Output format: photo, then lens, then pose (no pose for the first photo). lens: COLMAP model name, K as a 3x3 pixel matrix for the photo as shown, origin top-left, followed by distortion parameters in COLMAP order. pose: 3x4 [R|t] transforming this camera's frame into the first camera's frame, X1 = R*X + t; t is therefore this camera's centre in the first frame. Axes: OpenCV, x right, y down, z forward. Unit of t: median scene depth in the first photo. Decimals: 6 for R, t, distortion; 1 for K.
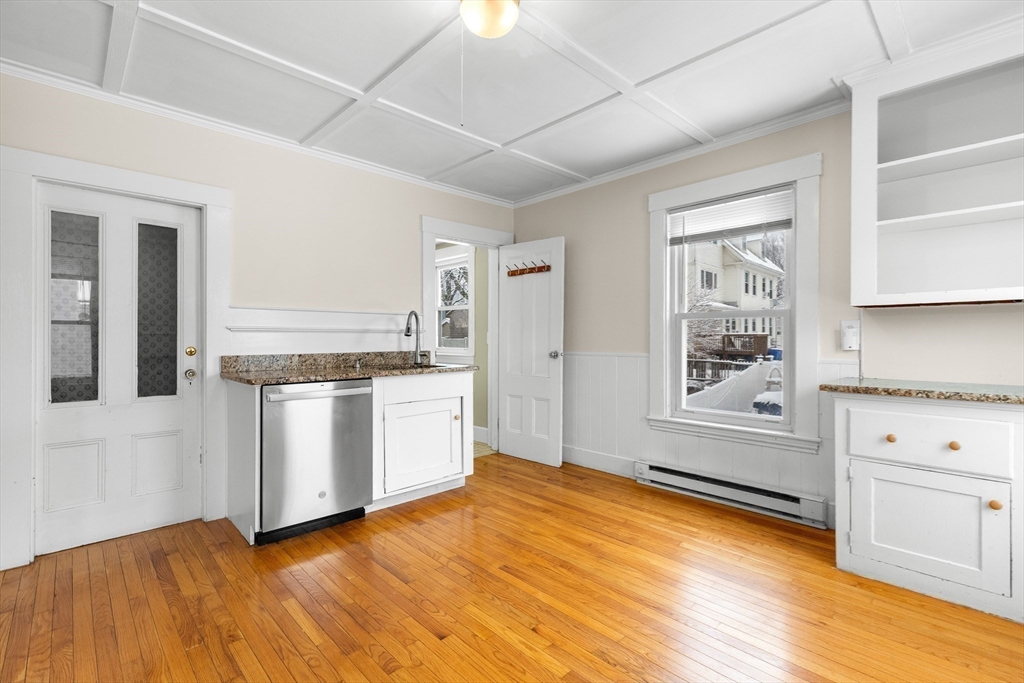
lens RADIAL K [[462.3, 0, 515.8], [0, 462.3, 341.5], [0, 0, 1]] dist [0.001811, 0.000235]
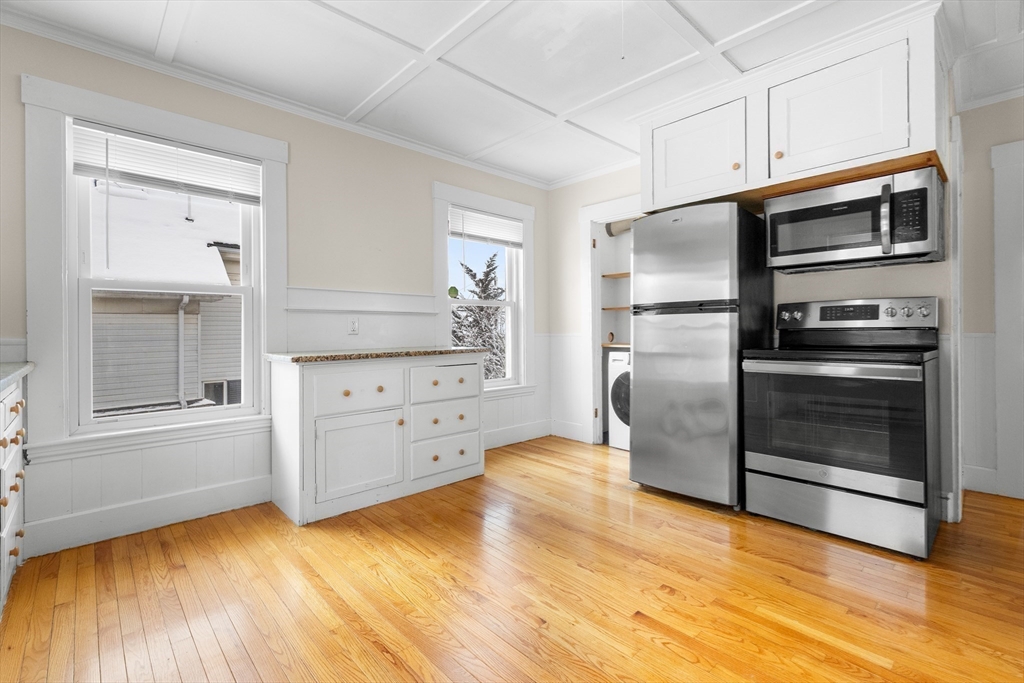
lens RADIAL K [[462.9, 0, 520.5], [0, 462.9, 330.7], [0, 0, 1]] dist [0.001100, -0.000186]
pose [[-0.999954, 0.007706, 0.005703, 0.048390], [0.007737, 0.999955, 0.005471, 0.025925], [-0.005660, 0.005515, -0.999969, 1.230568]]
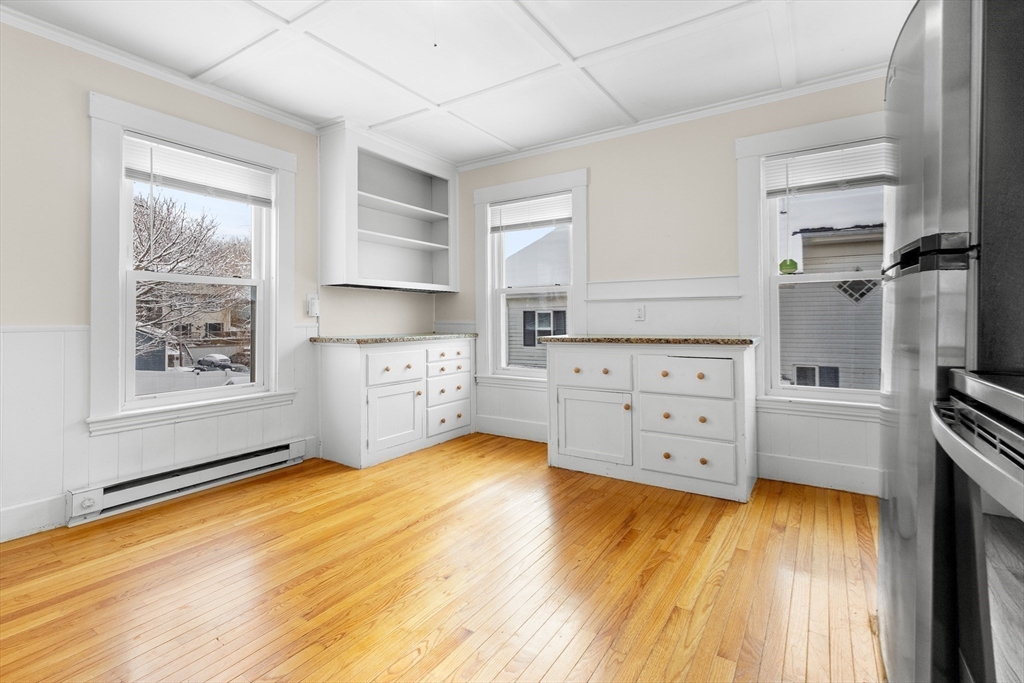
lens RADIAL K [[467.2, 0, 516.6], [0, 467.2, 317.0], [0, 0, 1]] dist [0.002914, 0.000719]
pose [[-0.225127, 0.008174, 0.974295, -0.653301], [0.010952, 0.999923, -0.005859, 0.031739], [-0.974268, 0.009352, -0.225199, 0.692070]]
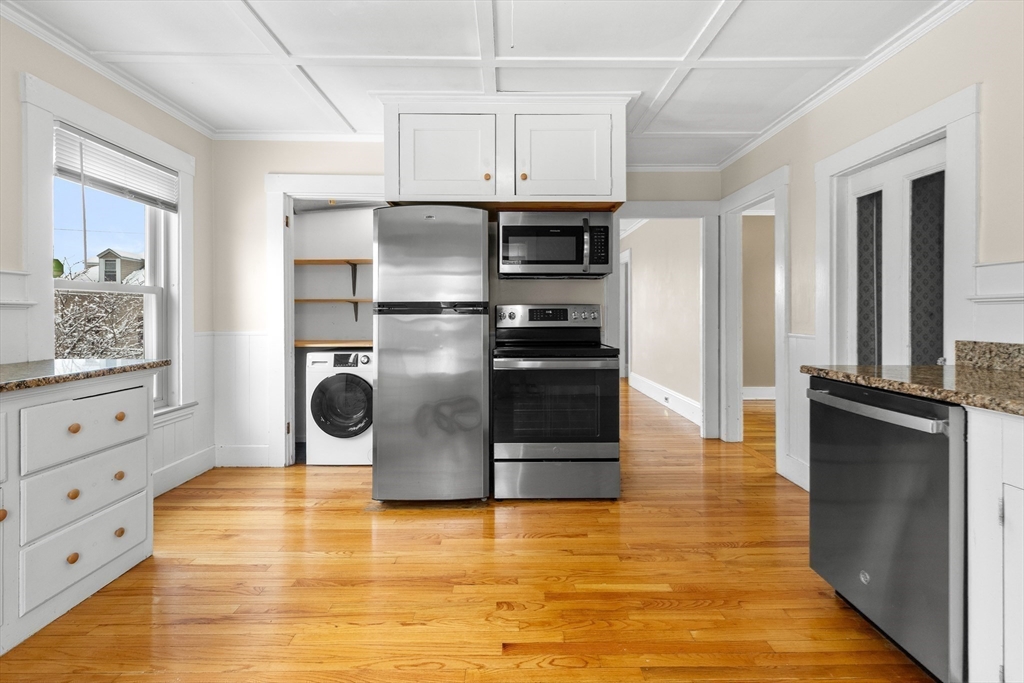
lens RADIAL K [[467.2, 0, 516.6], [0, 467.2, 317.0], [0, 0, 1]] dist [0.002914, 0.000719]
pose [[-0.682457, 0.005341, -0.730906, 0.307292], [-0.003294, 0.999941, 0.010382, -0.007633], [0.730918, 0.009493, -0.682399, 1.022377]]
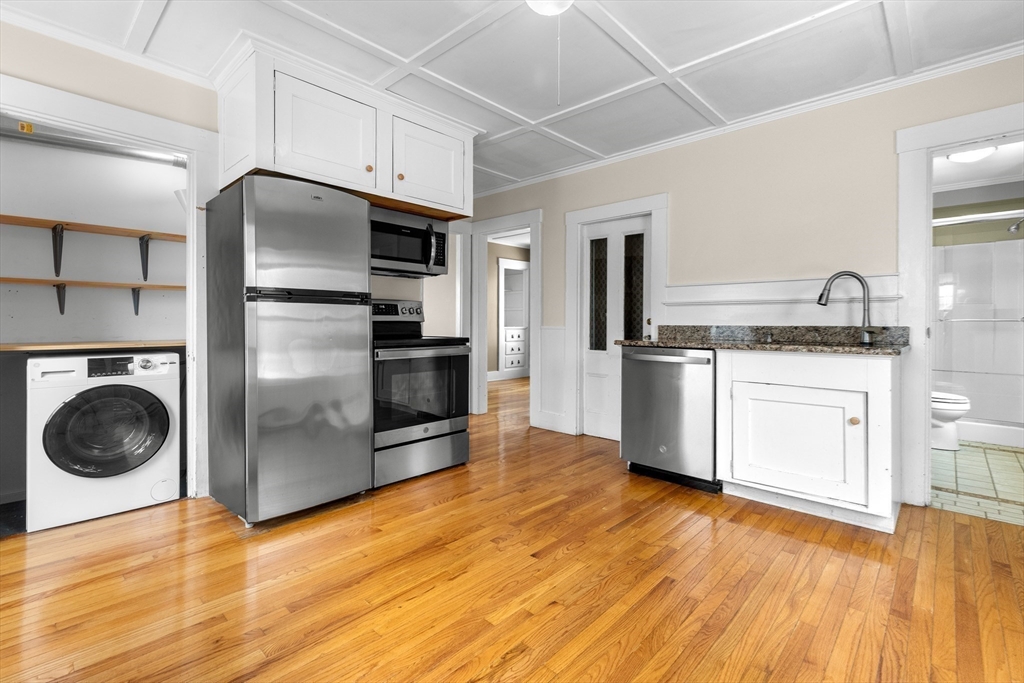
lens RADIAL K [[462.8, 0, 521.9], [0, 462.8, 325.5], [0, 0, 1]] dist [0.002707, 0.000278]
pose [[0.063424, 0.008028, -0.997954, 0.633727], [-0.012621, 0.999894, 0.007241, 0.028274], [0.997907, 0.012136, 0.063518, 0.556068]]
